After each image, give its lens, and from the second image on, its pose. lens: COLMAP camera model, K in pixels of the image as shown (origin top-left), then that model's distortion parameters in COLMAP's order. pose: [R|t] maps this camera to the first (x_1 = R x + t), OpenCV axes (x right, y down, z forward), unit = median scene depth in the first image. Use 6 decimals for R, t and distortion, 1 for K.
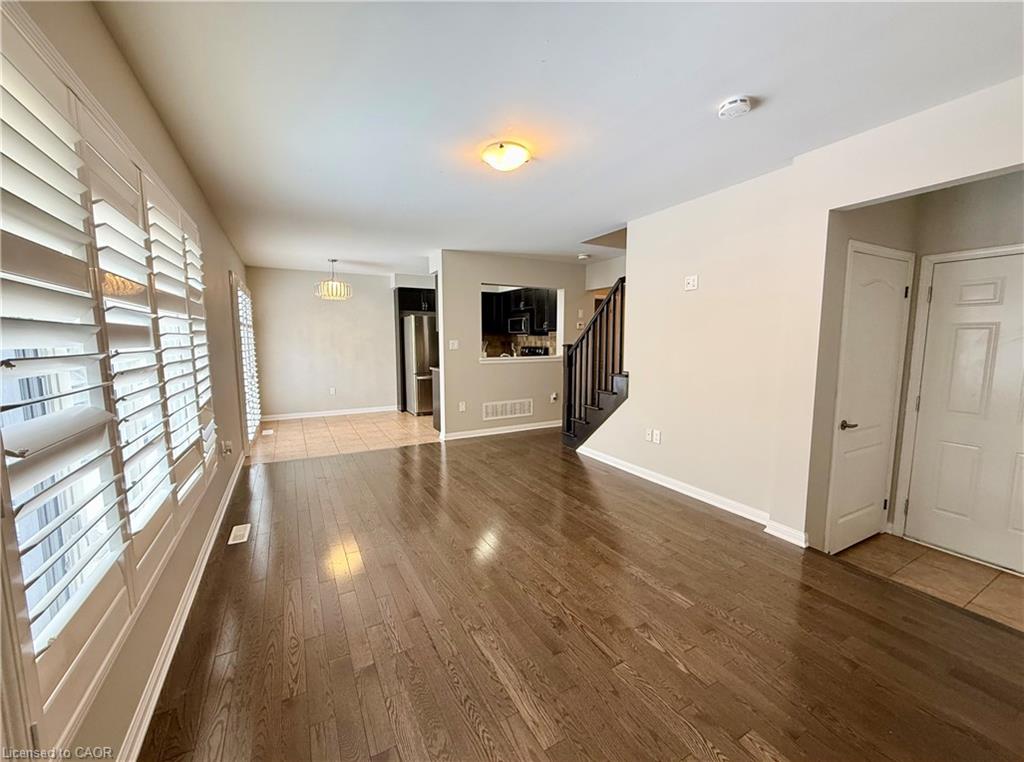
lens RADIAL K [[412.7, 0, 508.0], [0, 412.7, 380.4], [0, 0, 1]] dist [0.001263, -0.000126]
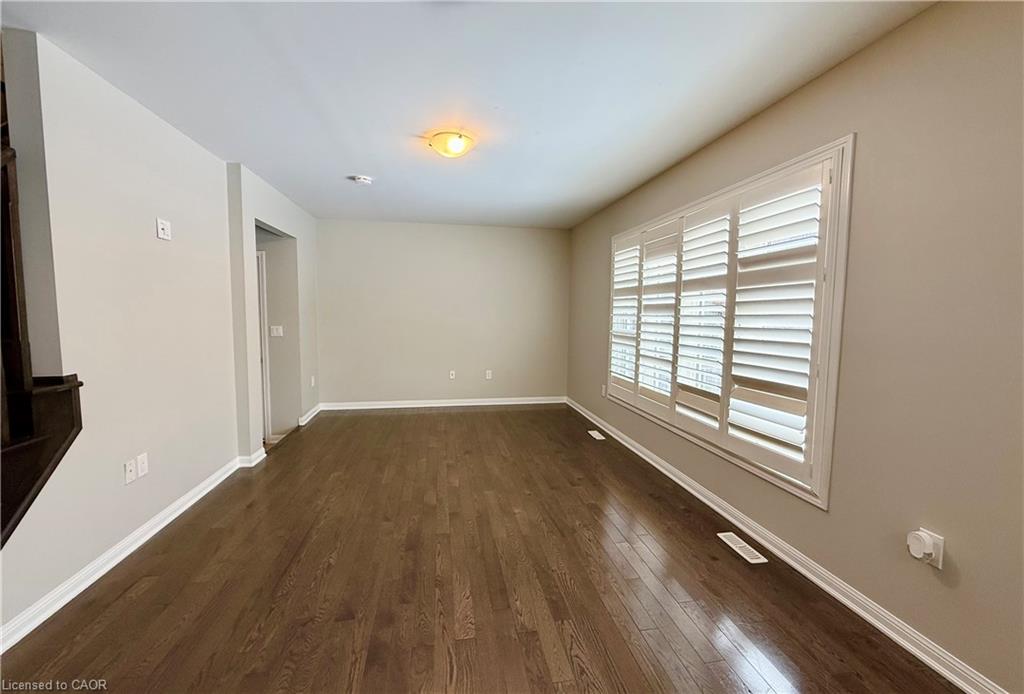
lens RADIAL K [[406.9, 0, 511.8], [0, 406.9, 344.6], [0, 0, 1]] dist [-0.000659, 0.000084]
pose [[-0.946622, -0.028696, 0.321065, -0.330132], [0.029392, 0.984197, 0.174623, -0.122370], [-0.321002, 0.174739, -0.930819, 1.254449]]
